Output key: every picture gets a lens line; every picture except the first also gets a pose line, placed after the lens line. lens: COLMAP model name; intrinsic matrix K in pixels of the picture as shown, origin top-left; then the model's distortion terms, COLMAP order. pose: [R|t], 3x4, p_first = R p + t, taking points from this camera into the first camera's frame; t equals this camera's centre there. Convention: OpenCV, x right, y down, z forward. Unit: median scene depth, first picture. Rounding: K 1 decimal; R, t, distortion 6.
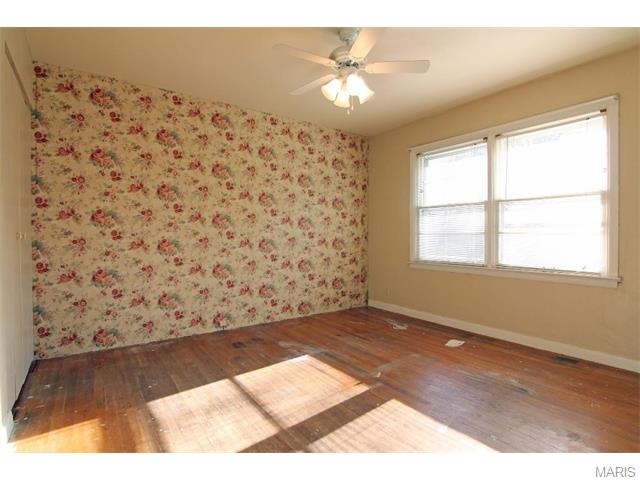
lens RADIAL K [[322.7, 0, 320.0], [0, 322.7, 240.0], [0, 0, 1]] dist [-0.000671, -0.000120]
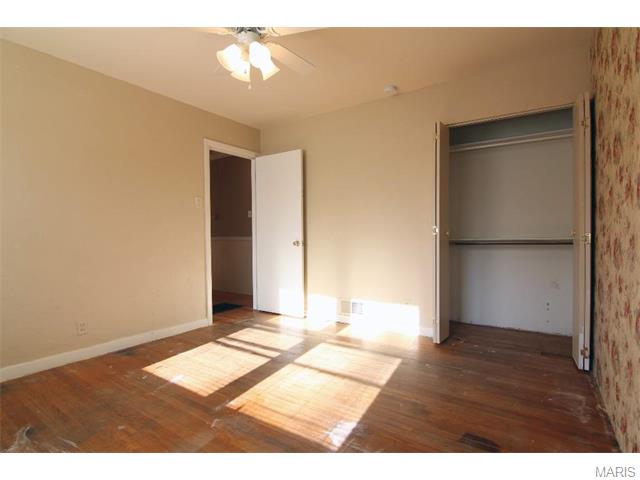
lens RADIAL K [[314.0, 0, 320.0], [0, 314.0, 240.0], [0, 0, 1]] dist [0.001489, 0.000516]
pose [[-0.912900, 0.025187, -0.407404, 0.241926], [0.005753, 0.998789, 0.048857, -0.039920], [0.408142, 0.042258, -0.911940, 1.732231]]
